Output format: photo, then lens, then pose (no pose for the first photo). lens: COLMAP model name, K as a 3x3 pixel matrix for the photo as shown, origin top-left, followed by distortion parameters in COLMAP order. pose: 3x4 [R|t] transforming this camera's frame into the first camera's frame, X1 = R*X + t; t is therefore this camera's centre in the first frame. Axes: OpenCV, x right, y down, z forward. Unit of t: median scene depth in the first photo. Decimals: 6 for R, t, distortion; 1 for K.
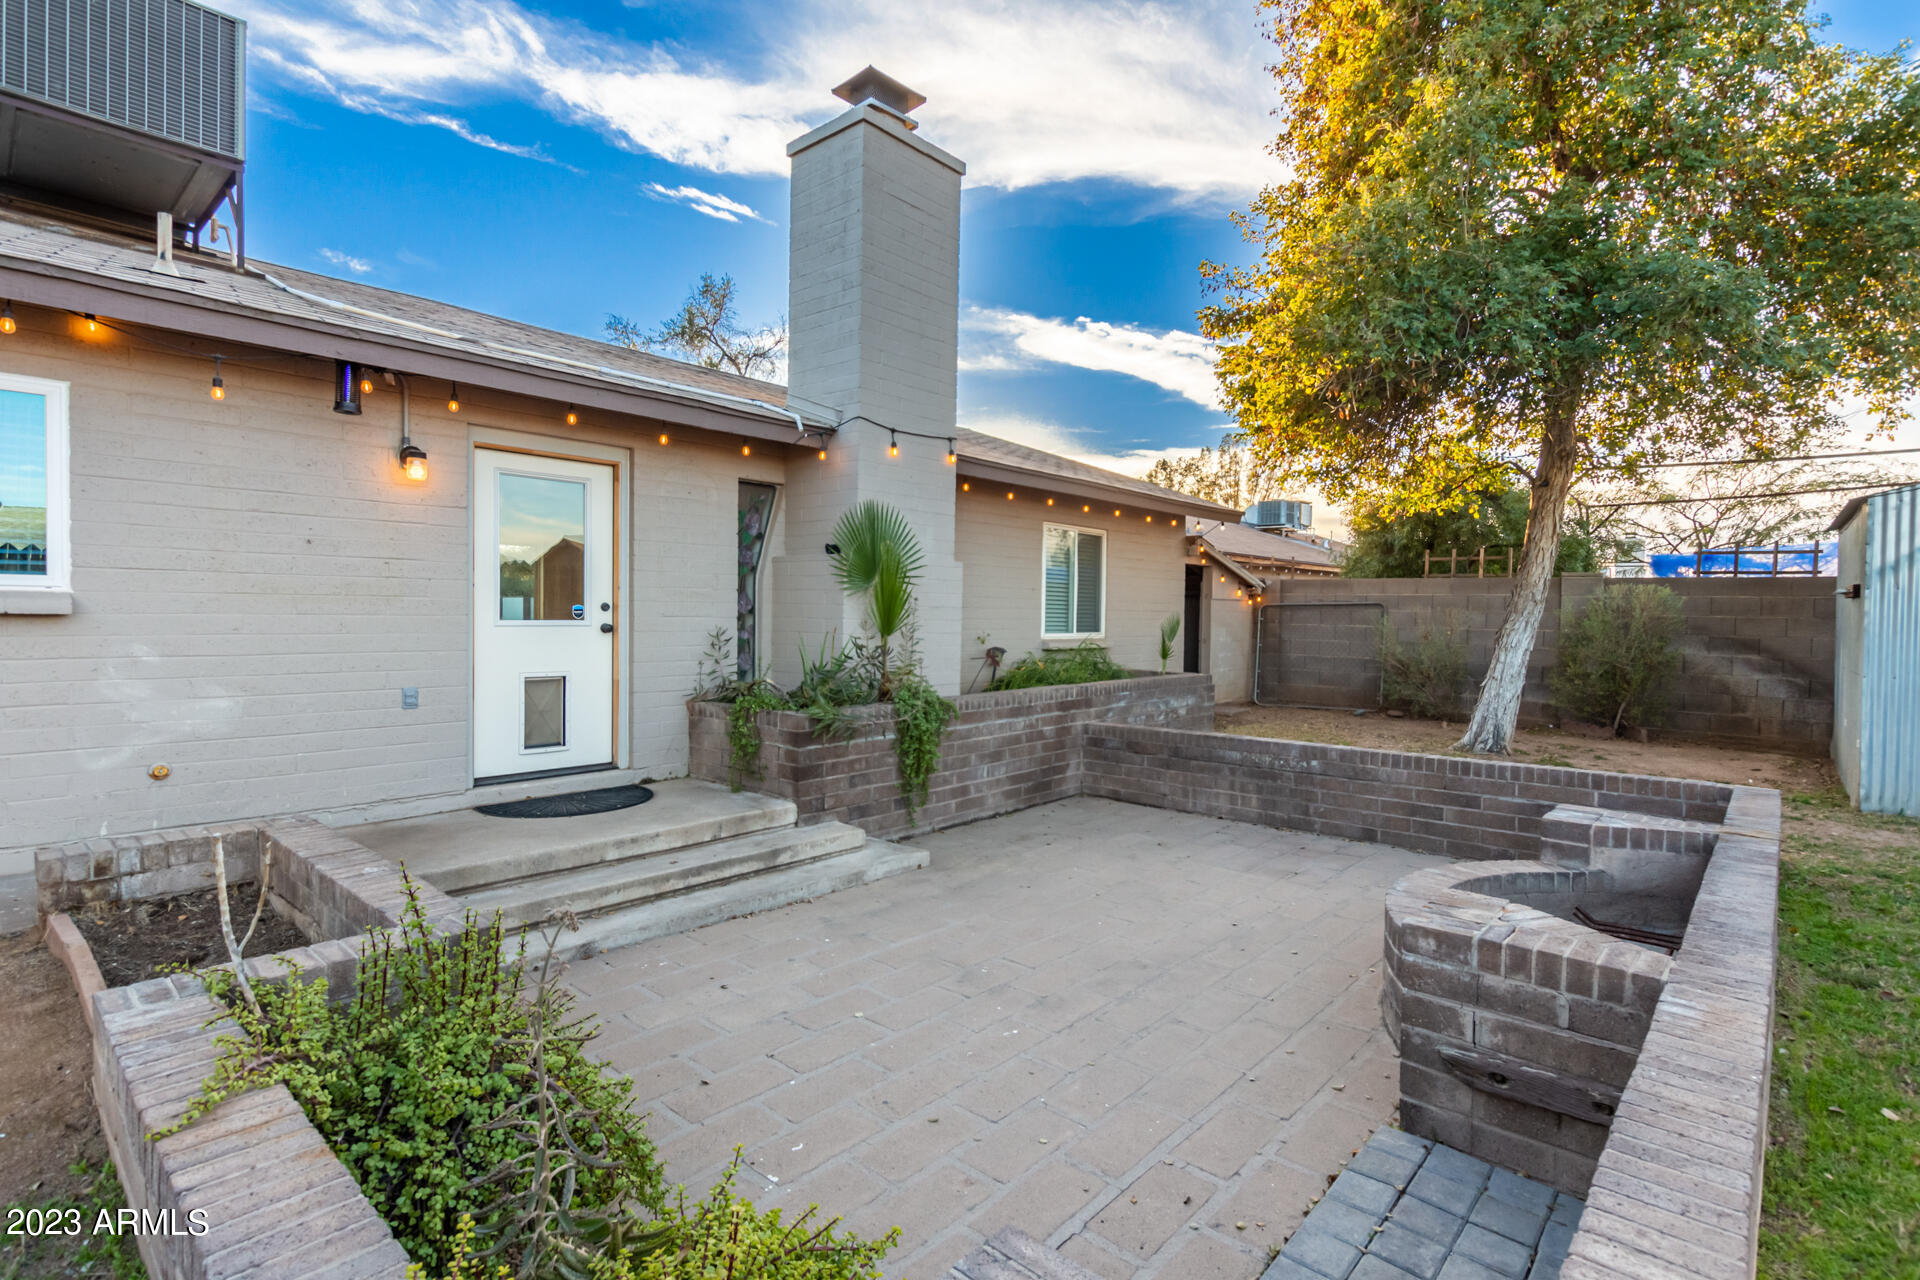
lens RADIAL K [[916.0, 0, 978.9], [0, 916.0, 629.1], [0, 0, 1]] dist [0.001037, -0.000036]
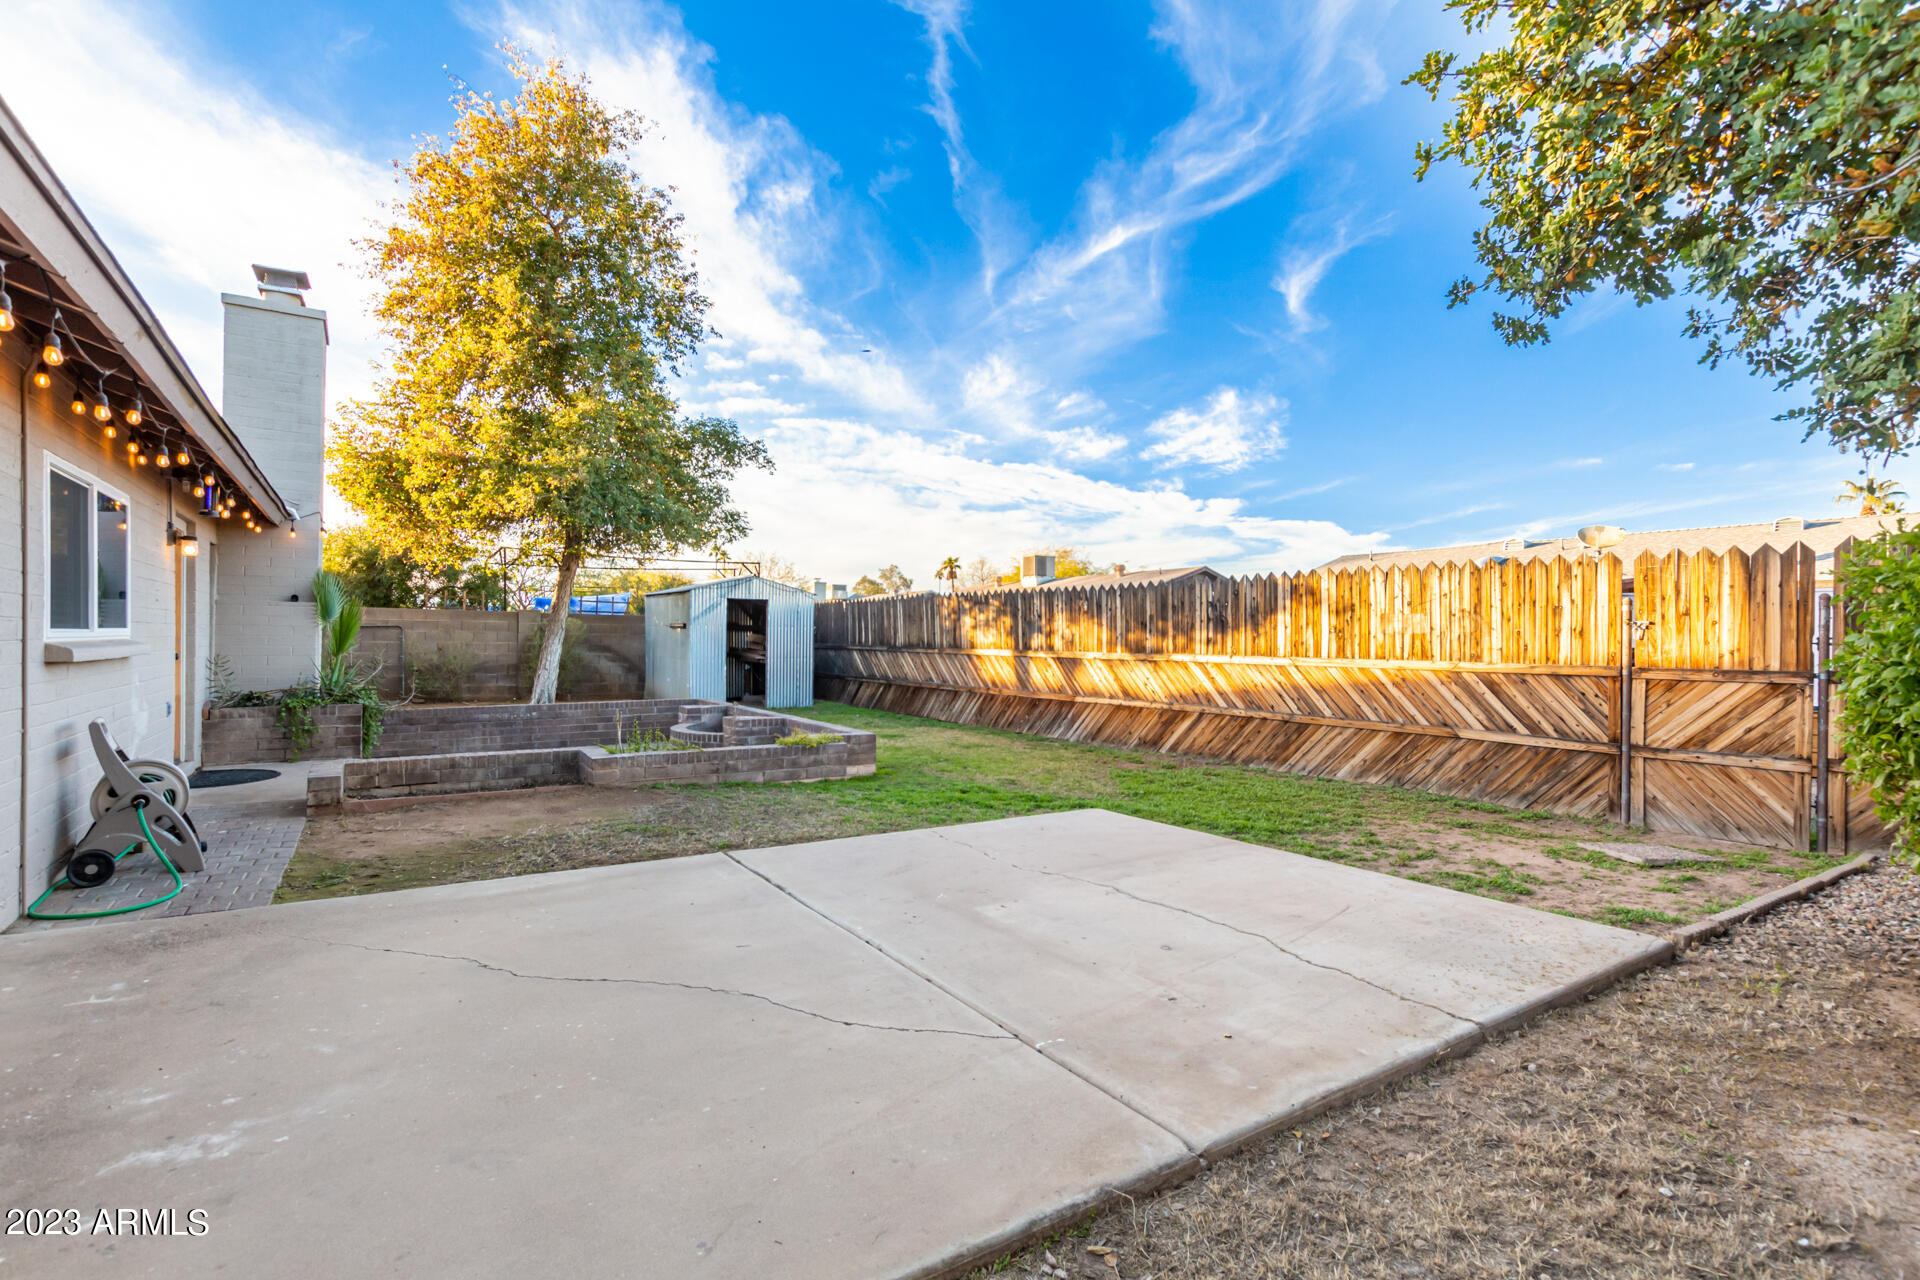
lens RADIAL K [[896.5, 0, 969.8], [0, 896.5, 627.8], [0, 0, 1]] dist [0.009856, -0.006627]
pose [[0.262995, -0.001781, 0.964796, -1.285796], [0.009733, 0.999952, -0.000808, -0.028969], [-0.964748, 0.009603, 0.263000, -0.434113]]
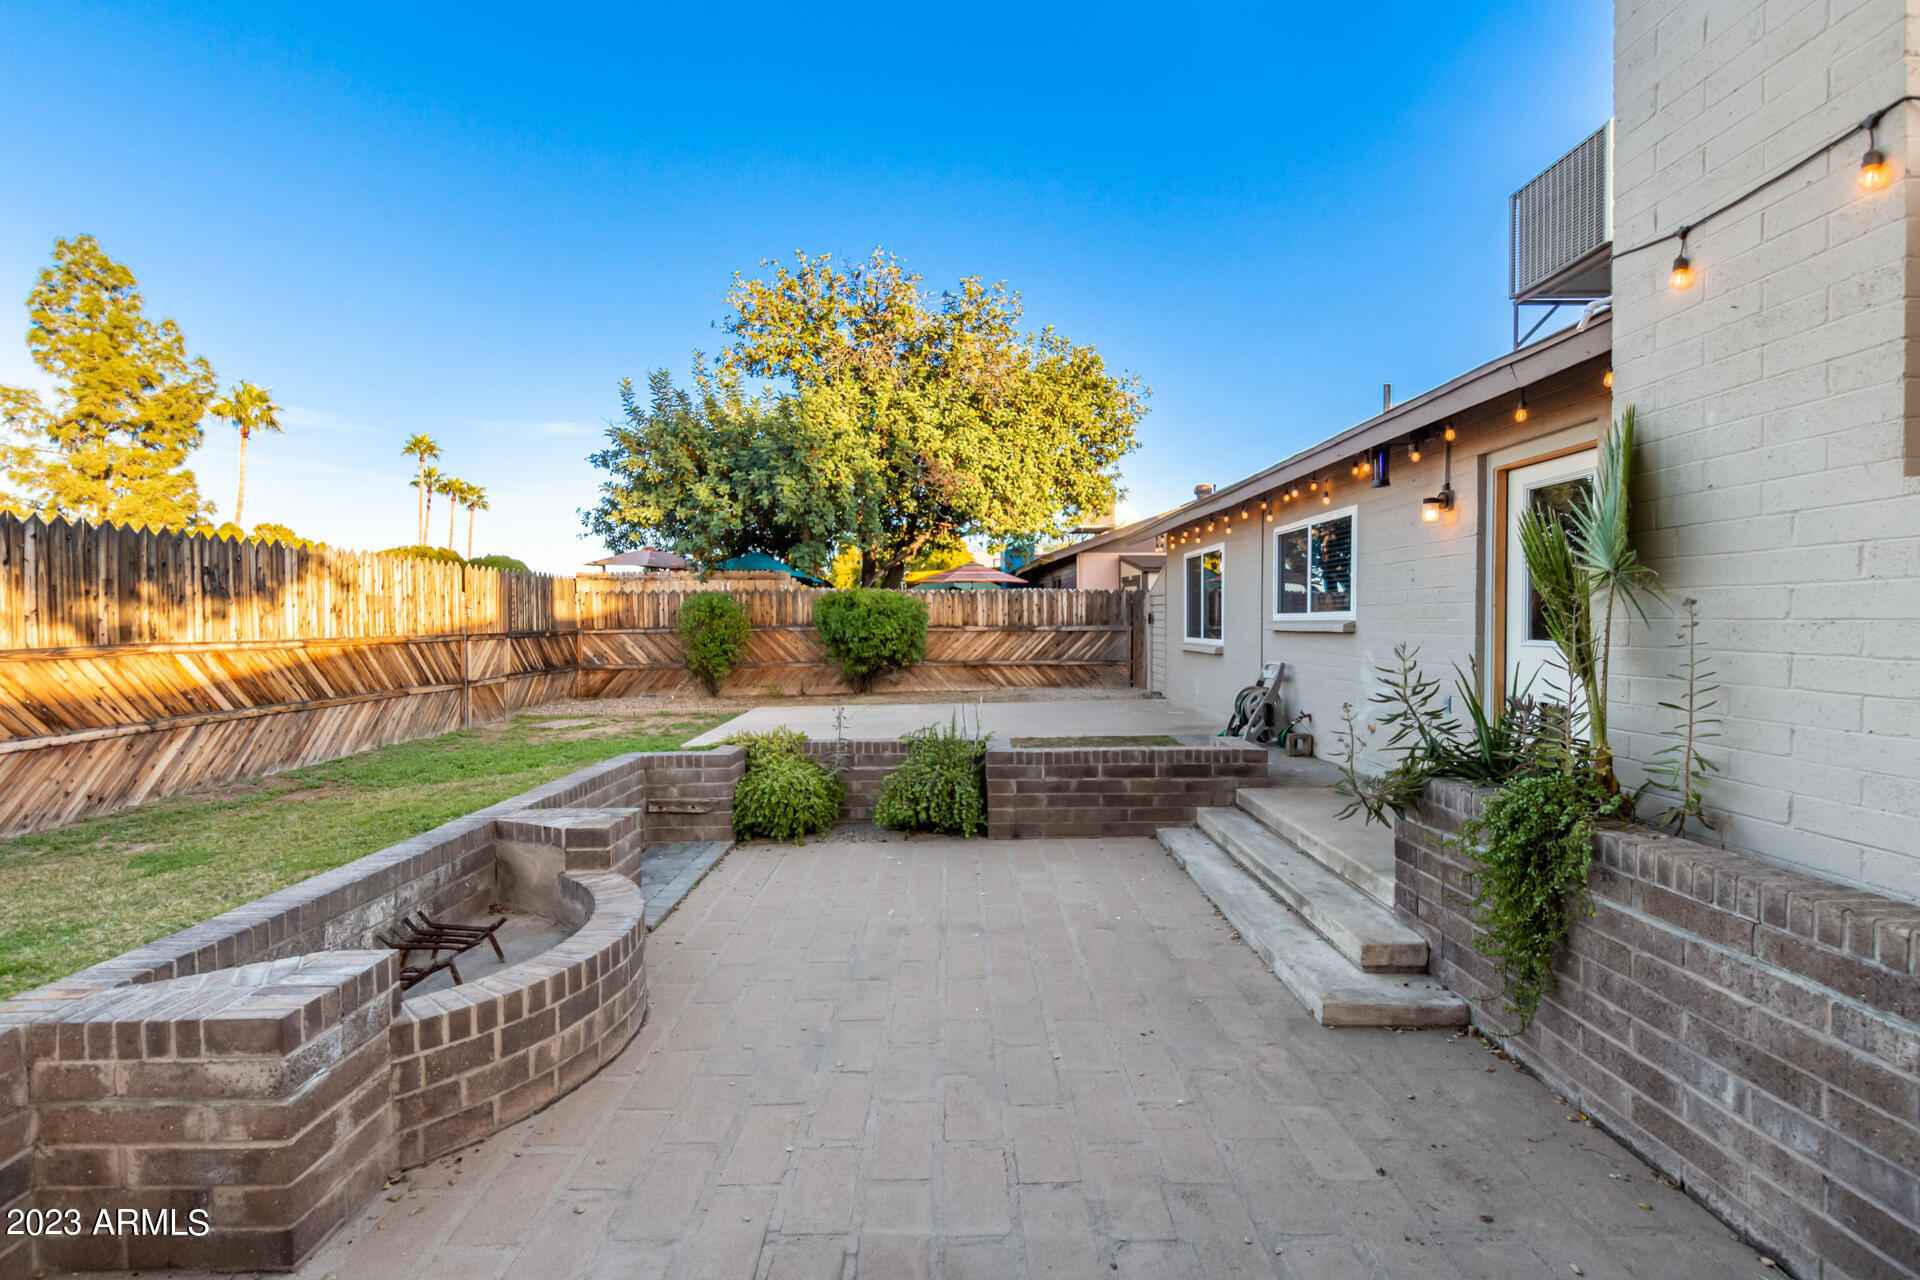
lens RADIAL K [[896.5, 0, 971.9], [0, 896.5, 639.8], [0, 0, 1]] dist [0.009856, -0.006627]
pose [[-0.739035, 0.006252, -0.673638, 0.481991], [-0.014231, 0.999589, 0.024890, -0.021779], [0.673517, 0.027981, -0.738642, 1.130025]]
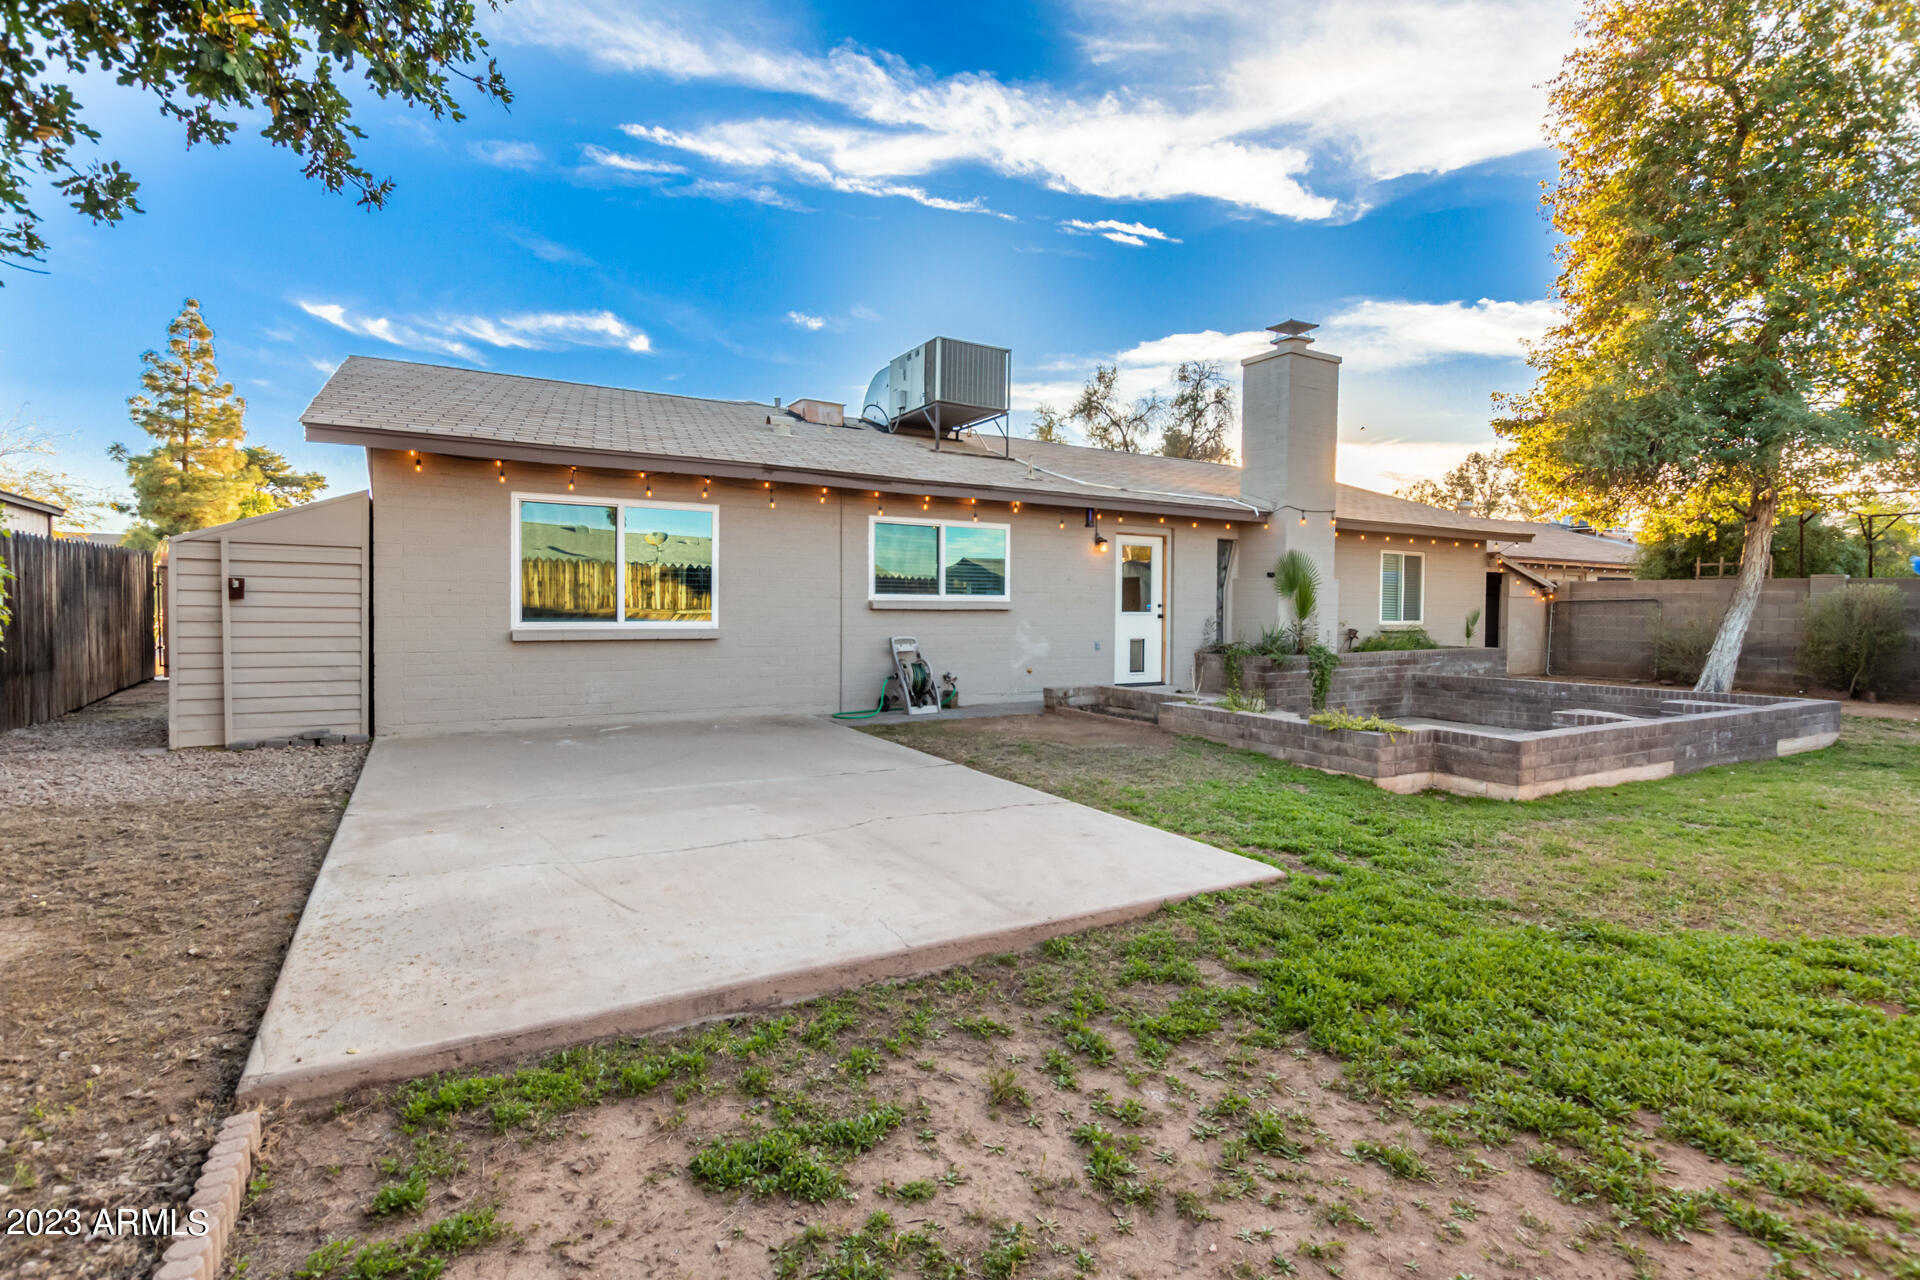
lens RADIAL K [[896.5, 0, 971.2], [0, 896.5, 622.7], [0, 0, 1]] dist [0.009856, -0.006627]
pose [[0.950837, -0.000015, -0.309693, -0.174921], [-0.000919, 0.999995, -0.002870, 0.018907], [0.309691, 0.003014, 0.950832, -0.982770]]
